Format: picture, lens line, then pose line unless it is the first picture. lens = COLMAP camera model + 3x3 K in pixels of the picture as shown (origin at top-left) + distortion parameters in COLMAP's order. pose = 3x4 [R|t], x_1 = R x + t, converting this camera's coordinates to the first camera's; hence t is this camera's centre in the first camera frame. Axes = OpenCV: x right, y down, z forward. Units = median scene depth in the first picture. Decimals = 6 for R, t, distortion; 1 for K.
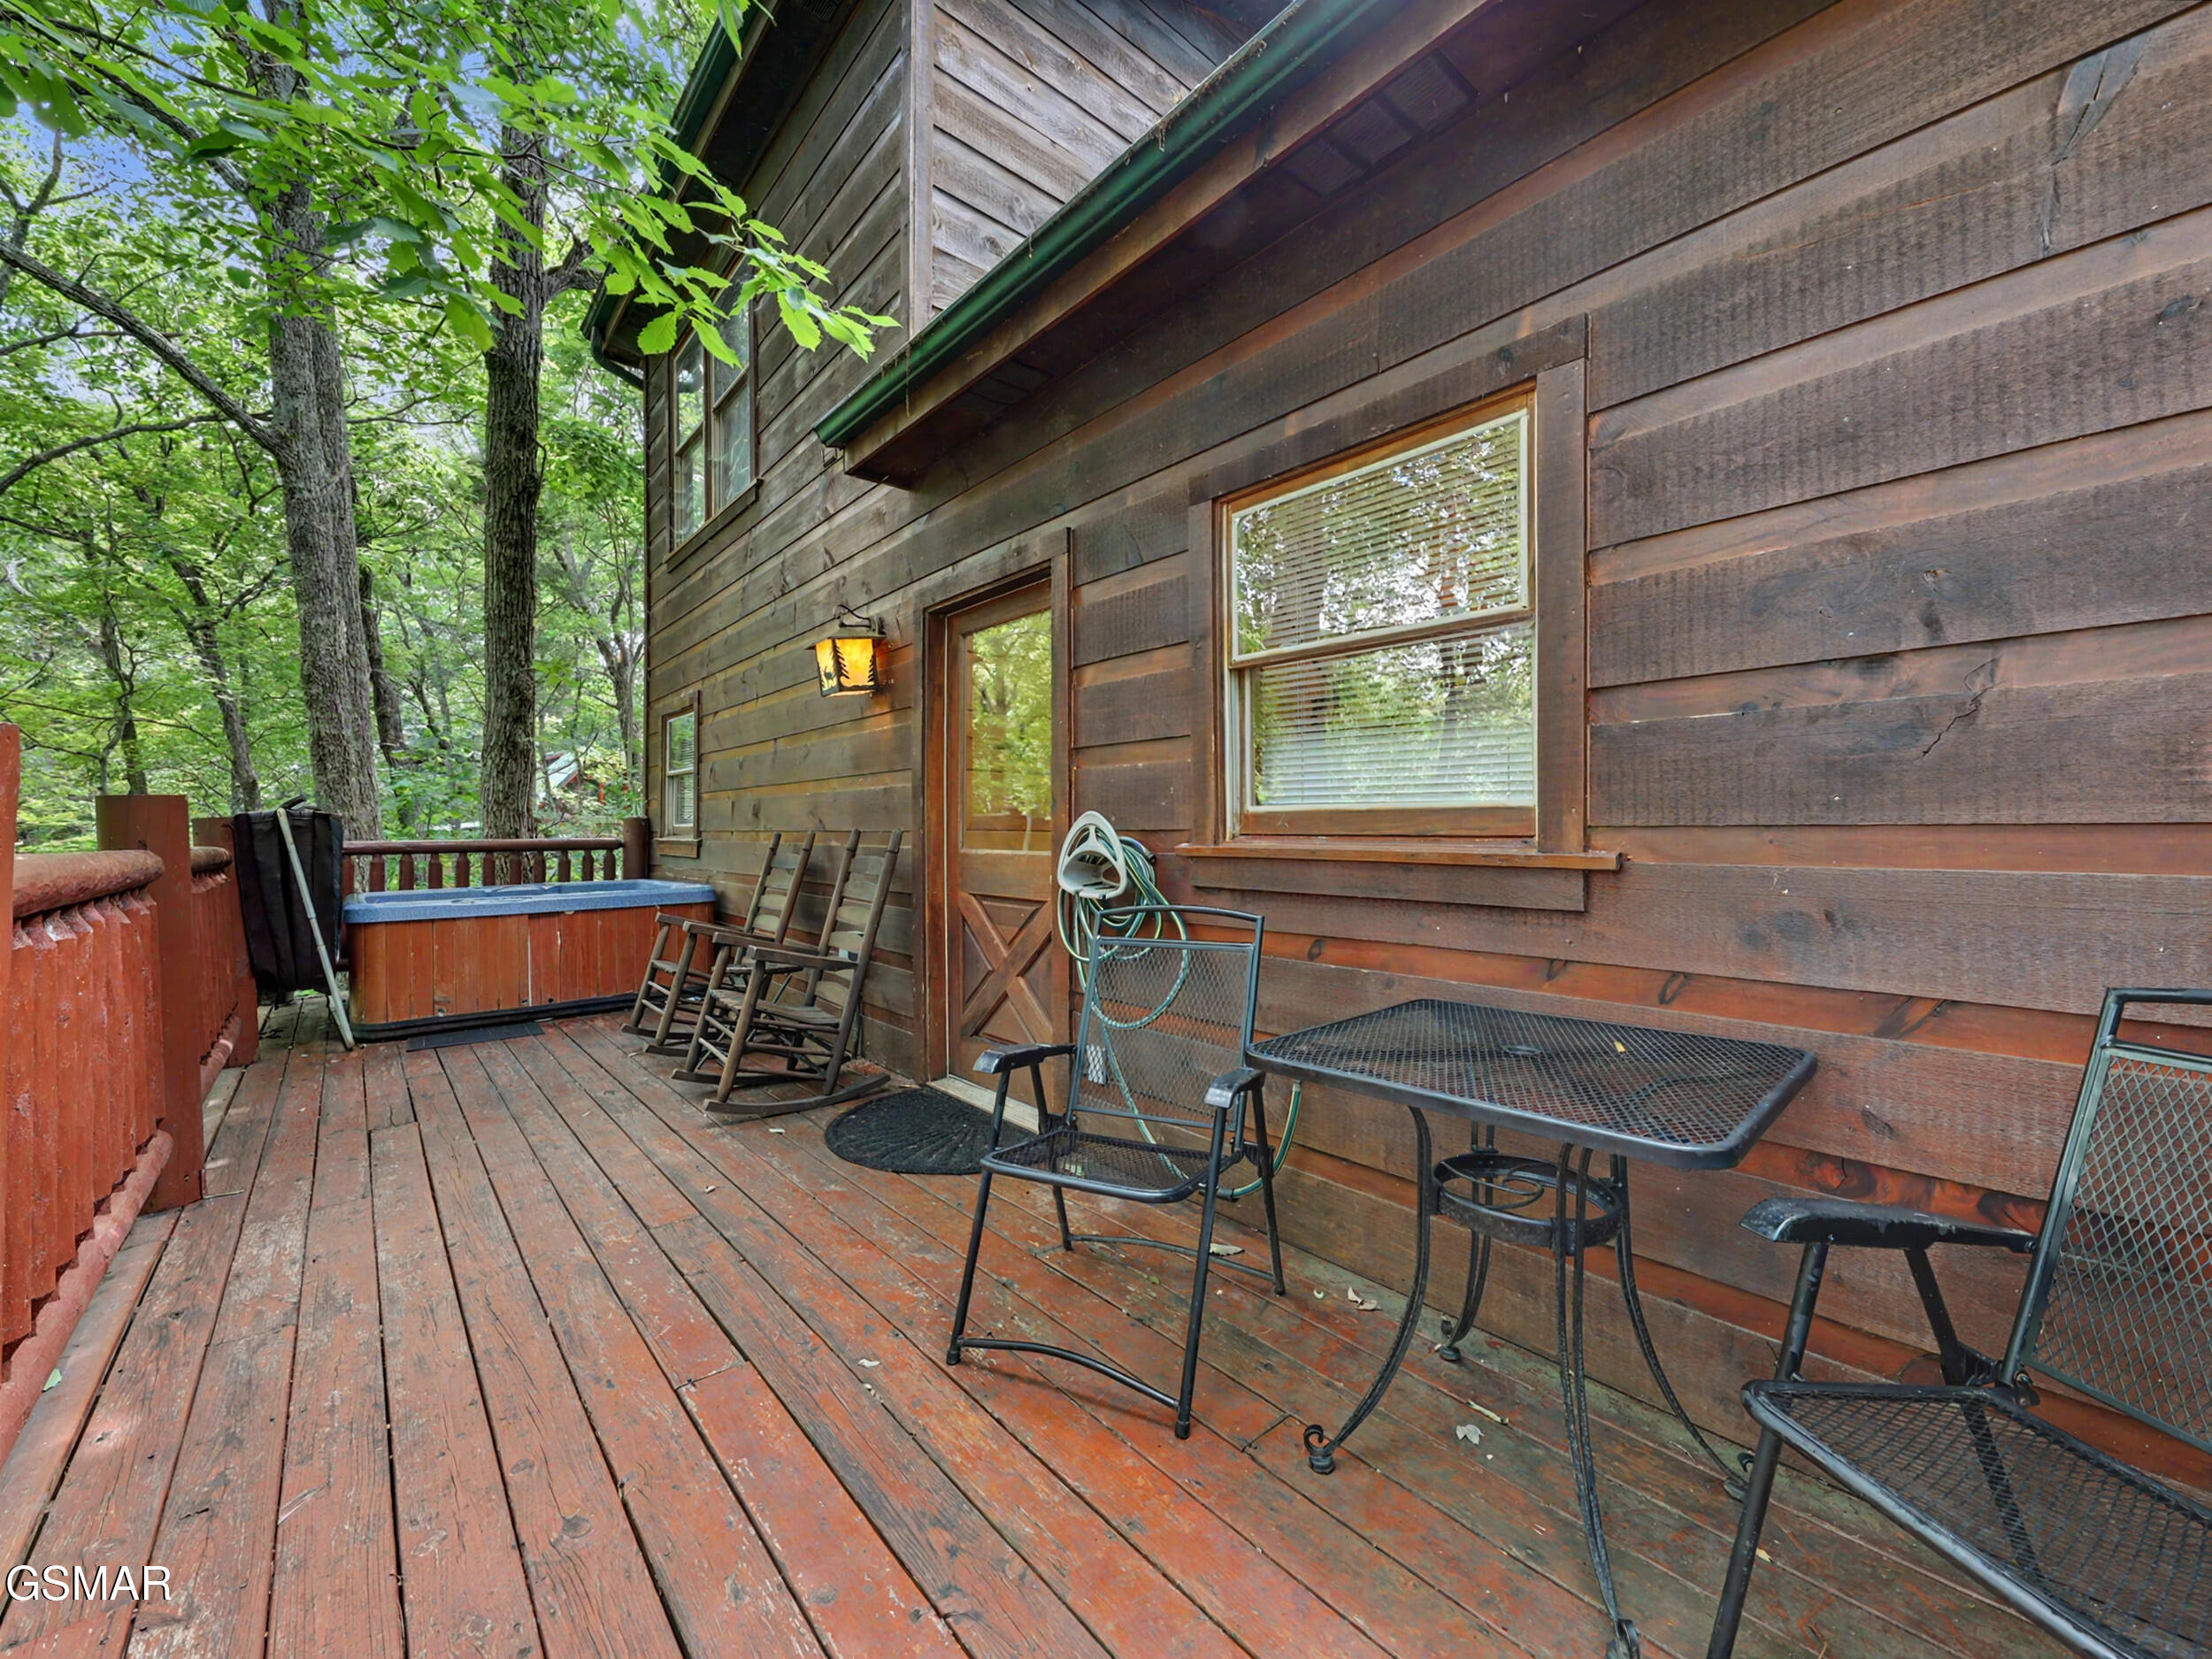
lens RADIAL K [[885.3, 0, 1100.6], [0, 885.3, 832.0], [0, 0, 1]] dist [-0.003716, 0.000418]
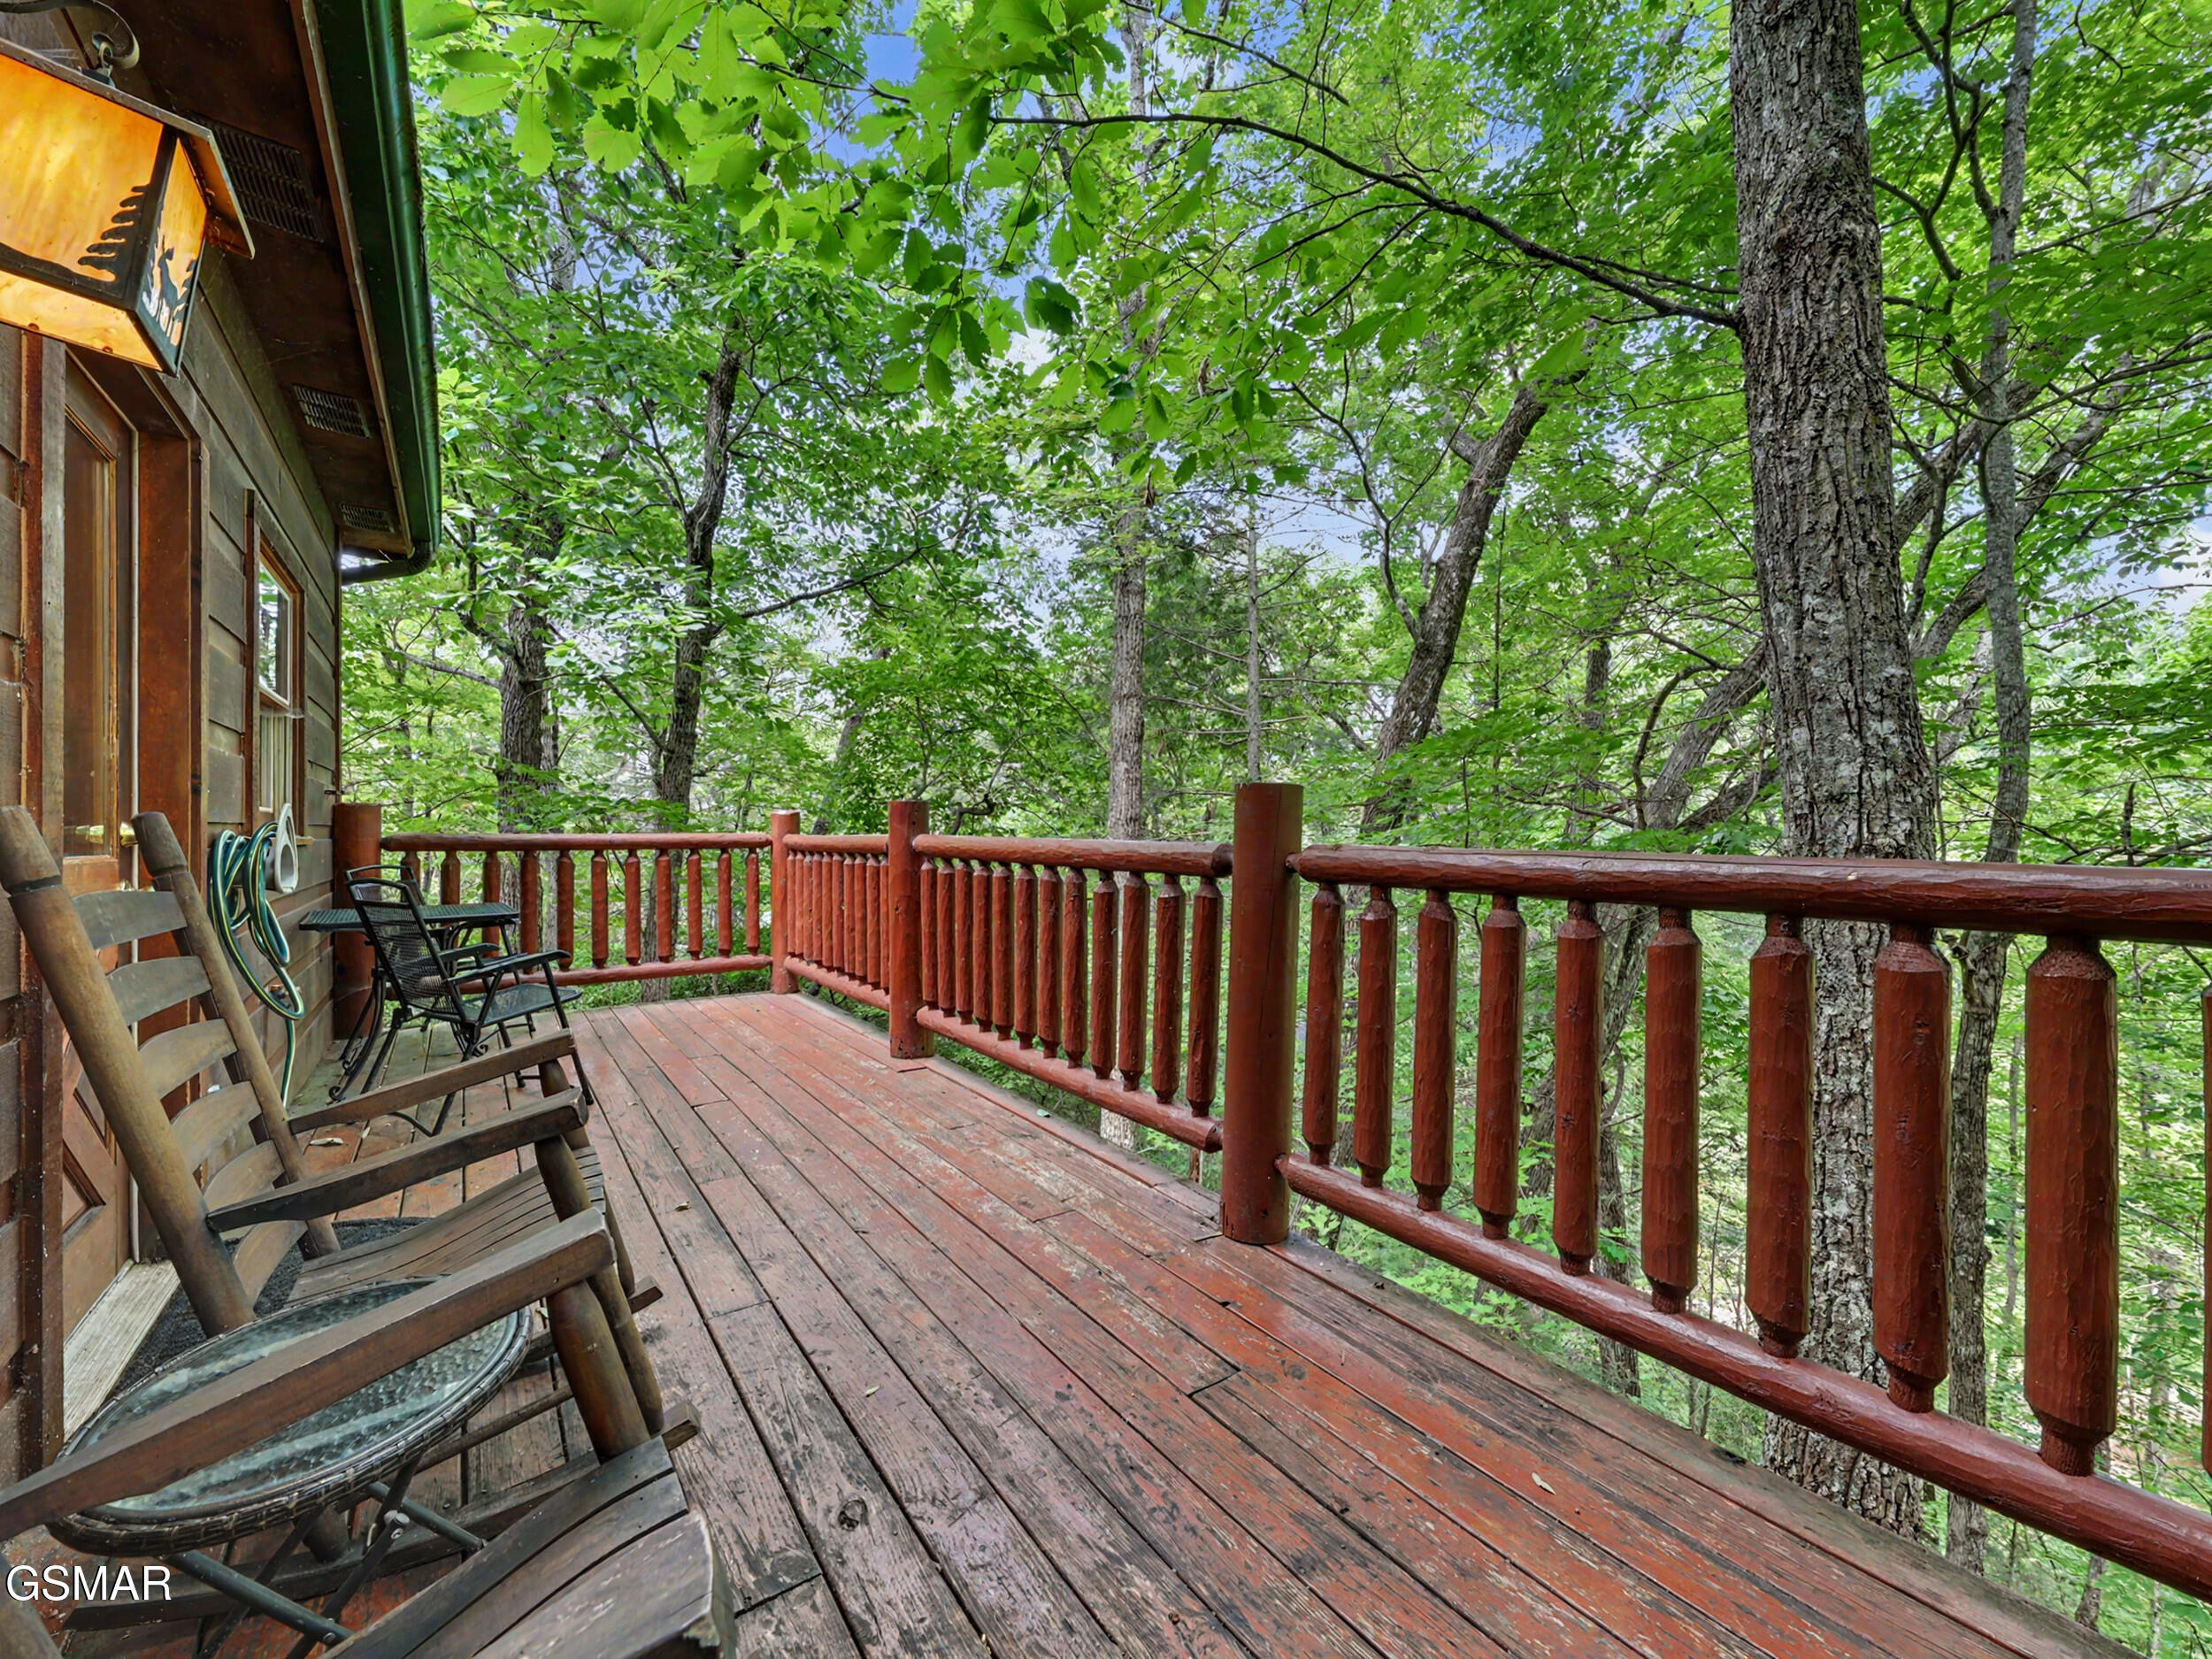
lens RADIAL K [[885.3, 0, 1108.5], [0, 885.3, 835.3], [0, 0, 1]] dist [-0.003716, 0.000418]
pose [[-0.997160, -0.006664, 0.075016, -0.419199], [-0.006448, 0.999974, 0.003130, 0.001290], [-0.075035, 0.002637, -0.997177, 0.829229]]
